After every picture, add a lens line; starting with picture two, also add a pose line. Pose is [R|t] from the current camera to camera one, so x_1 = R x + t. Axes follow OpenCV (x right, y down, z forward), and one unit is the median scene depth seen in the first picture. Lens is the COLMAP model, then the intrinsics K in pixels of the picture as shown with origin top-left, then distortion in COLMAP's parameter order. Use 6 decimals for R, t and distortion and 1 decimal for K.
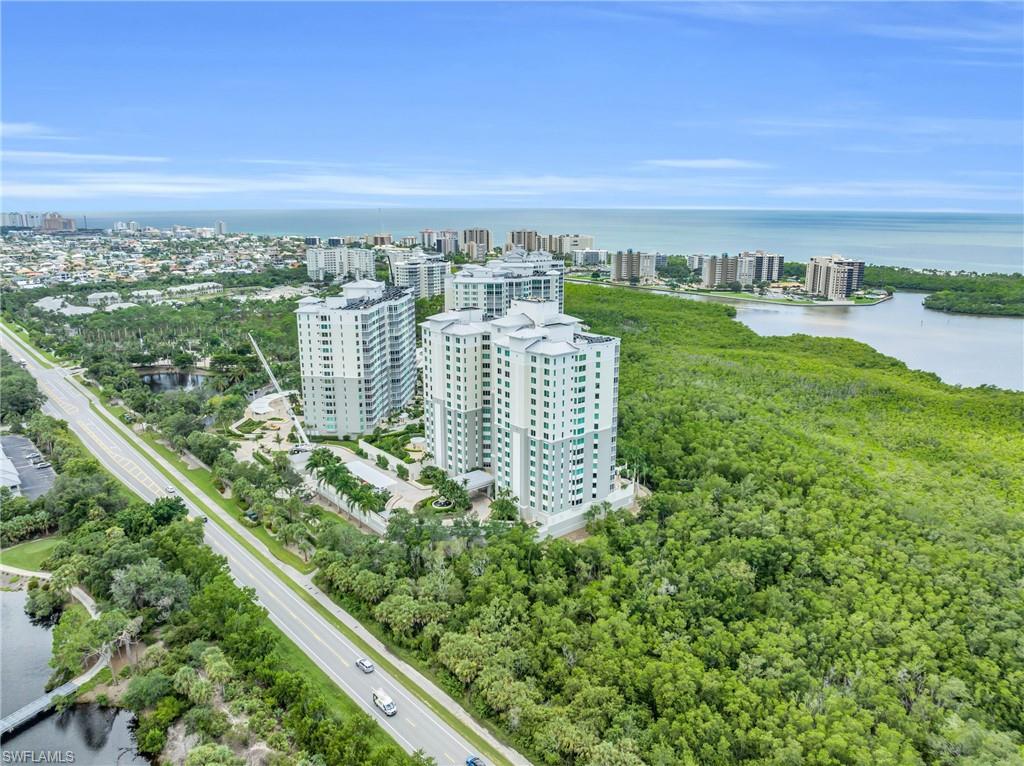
lens RADIAL K [[718.0, 0, 512.0], [0, 718.0, 383.0], [0, 0, 1]] dist [-0.053284, 0.028822]
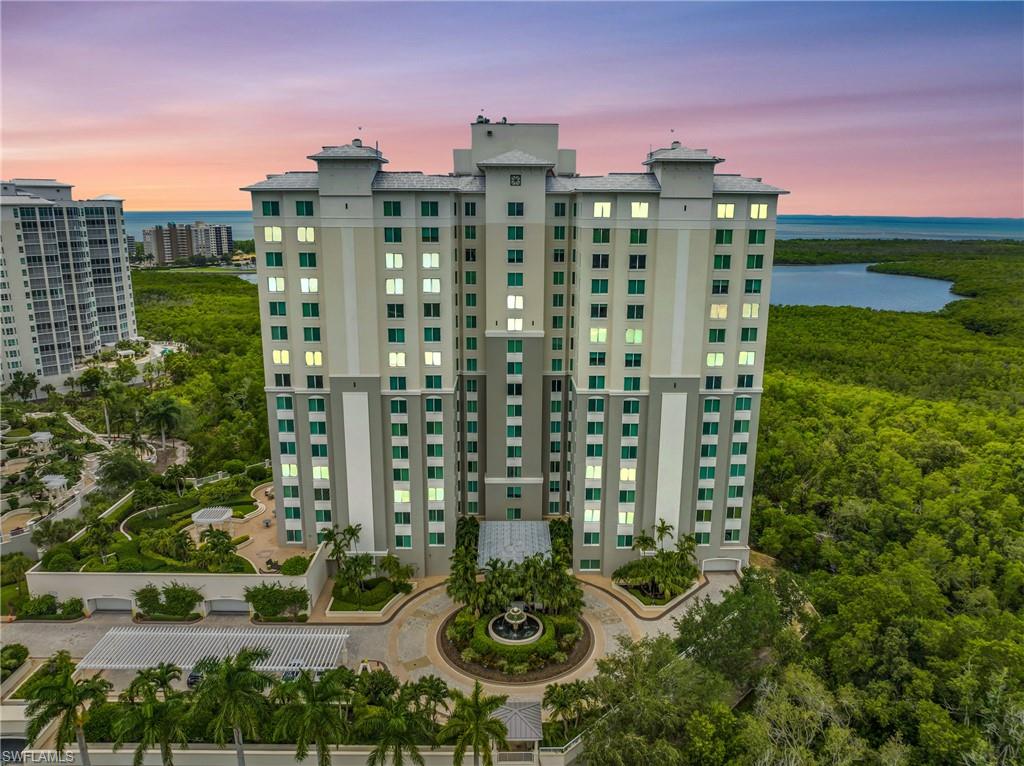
lens RADIAL K [[718.0, 0, 512.0], [0, 718.0, 383.0], [0, 0, 1]] dist [-0.053284, 0.028822]
pose [[0.634175, -0.180075, 0.751927, -0.316492], [0.181898, 0.979953, 0.081270, 0.008289], [-0.751488, 0.085235, 0.654217, 0.649519]]
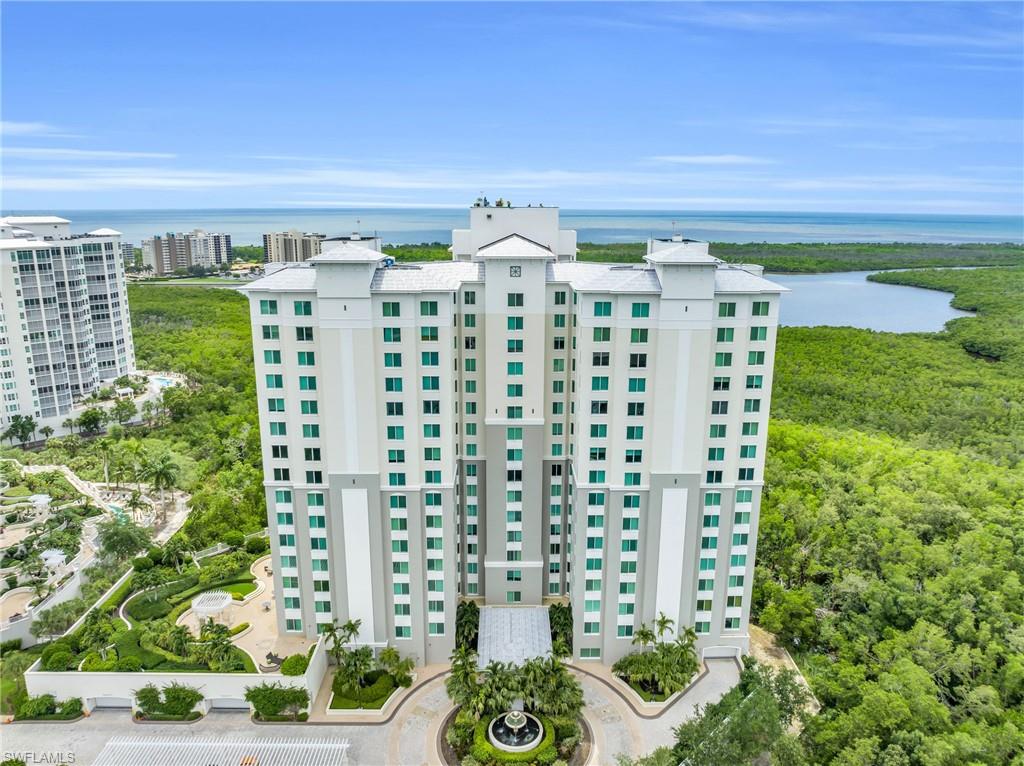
lens RADIAL K [[718.0, 0, 512.0], [0, 718.0, 383.0], [0, 0, 1]] dist [-0.053284, 0.028822]
pose [[0.633483, -0.183772, 0.751617, -0.306130], [0.182625, 0.979453, 0.085557, -0.040242], [-0.751896, 0.083065, 0.654028, 0.646763]]
